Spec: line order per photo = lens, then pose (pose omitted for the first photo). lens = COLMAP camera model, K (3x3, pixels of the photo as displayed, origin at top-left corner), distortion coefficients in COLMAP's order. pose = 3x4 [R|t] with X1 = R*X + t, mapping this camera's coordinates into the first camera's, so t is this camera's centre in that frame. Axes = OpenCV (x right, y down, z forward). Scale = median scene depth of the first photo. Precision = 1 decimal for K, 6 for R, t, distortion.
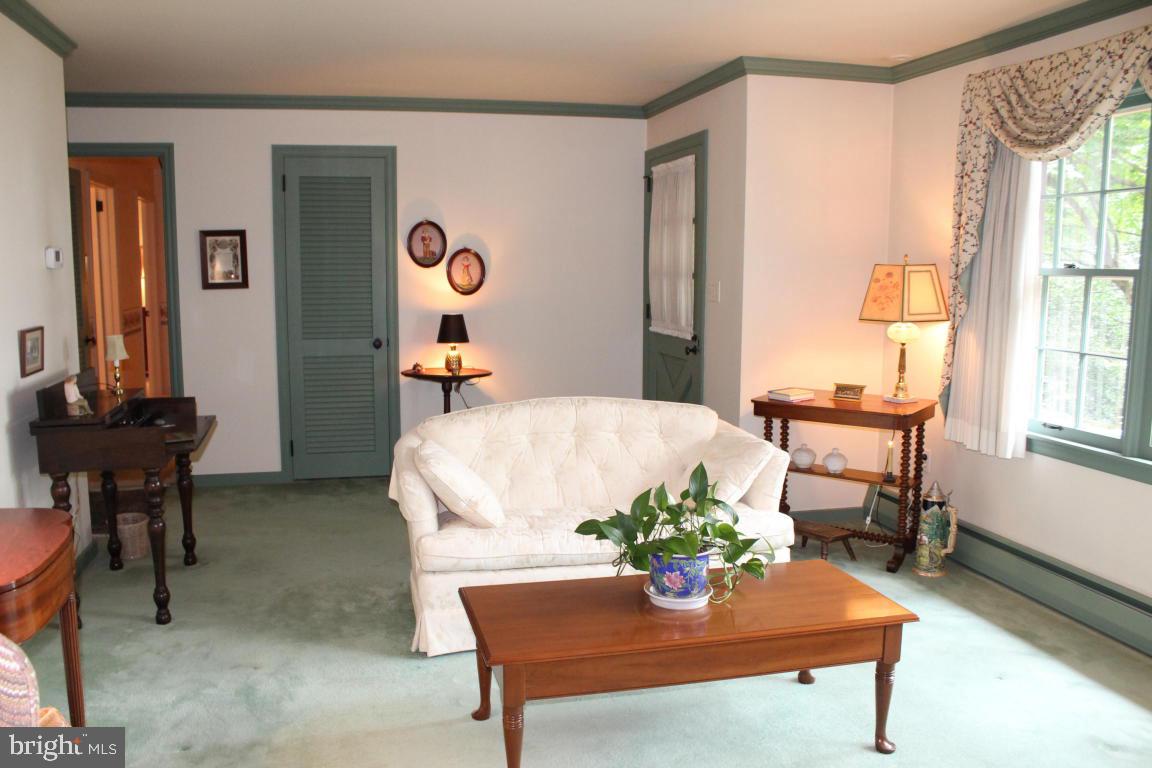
lens RADIAL K [[964.1, 0, 543.5], [0, 964.1, 389.0], [0, 0, 1]] dist [-0.132031, 0.012519]
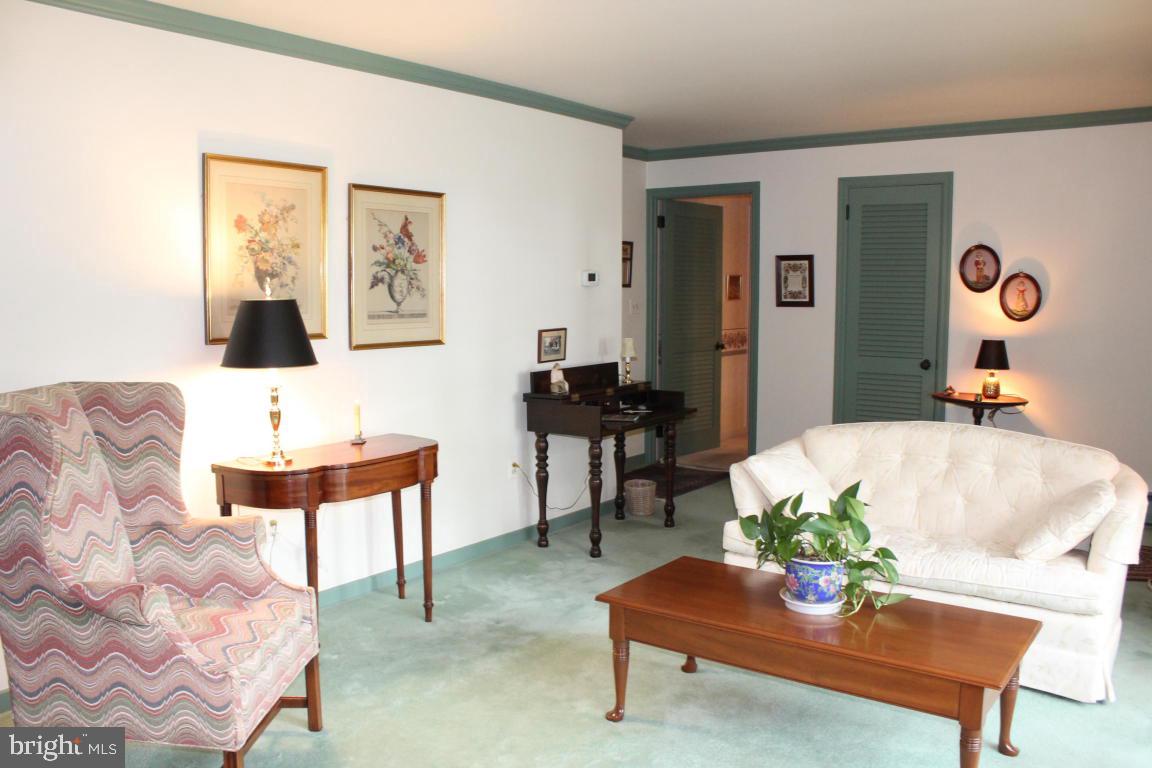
lens RADIAL K [[964.1, 0, 543.5], [0, 964.1, 389.0], [0, 0, 1]] dist [-0.132031, 0.012519]
pose [[0.634427, 0.082315, -0.768588, 0.361791], [-0.099507, 0.994738, 0.024399, -0.005837], [0.766552, 0.061001, 0.639279, 0.046450]]
